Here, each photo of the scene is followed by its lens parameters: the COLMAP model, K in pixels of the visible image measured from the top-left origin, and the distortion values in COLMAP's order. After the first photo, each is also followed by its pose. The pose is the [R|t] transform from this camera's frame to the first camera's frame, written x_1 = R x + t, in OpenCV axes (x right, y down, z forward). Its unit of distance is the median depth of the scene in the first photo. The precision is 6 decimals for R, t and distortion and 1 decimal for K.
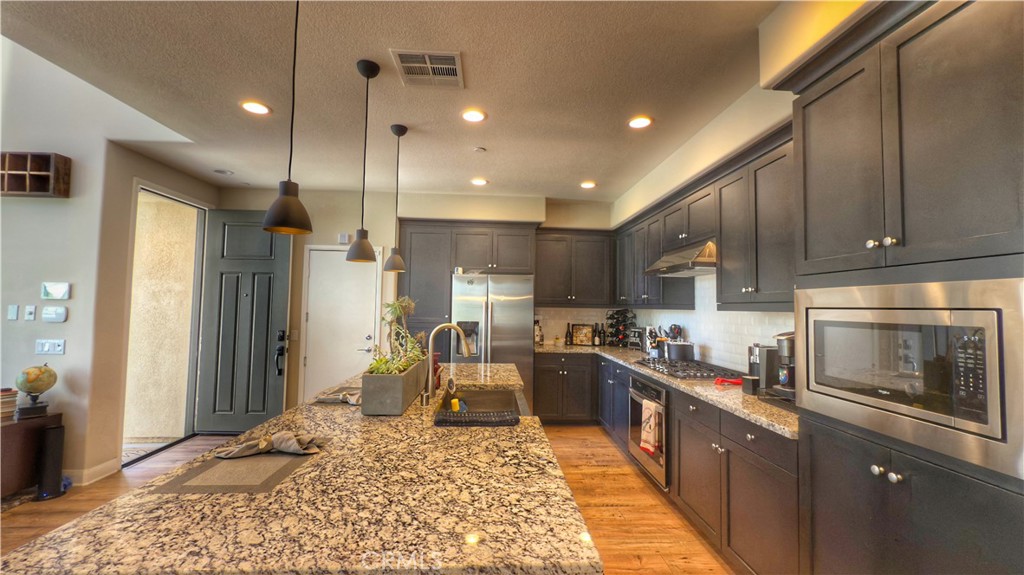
lens RADIAL K [[414.5, 0, 511.2], [0, 414.5, 286.0], [0, 0, 1]] dist [0.003676, 0.000494]
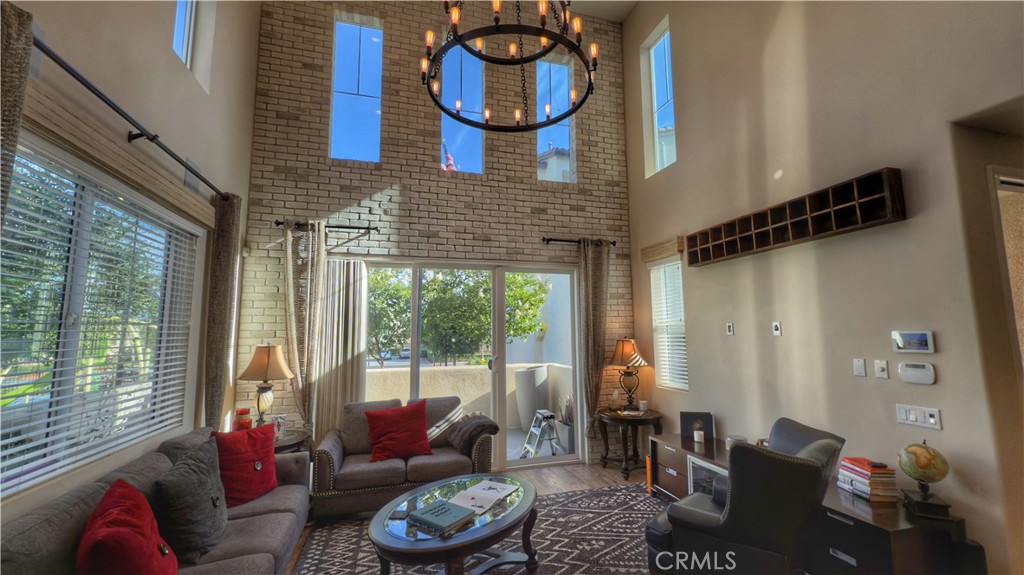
lens RADIAL K [[414.5, 0, 512.2], [0, 414.5, 287.4], [0, 0, 1]] dist [0.003676, 0.000494]
pose [[0.231543, -0.129542, -0.964161, -0.520736], [0.063210, 0.991004, -0.117968, -0.043893], [0.970769, -0.033630, 0.237648, 0.111969]]
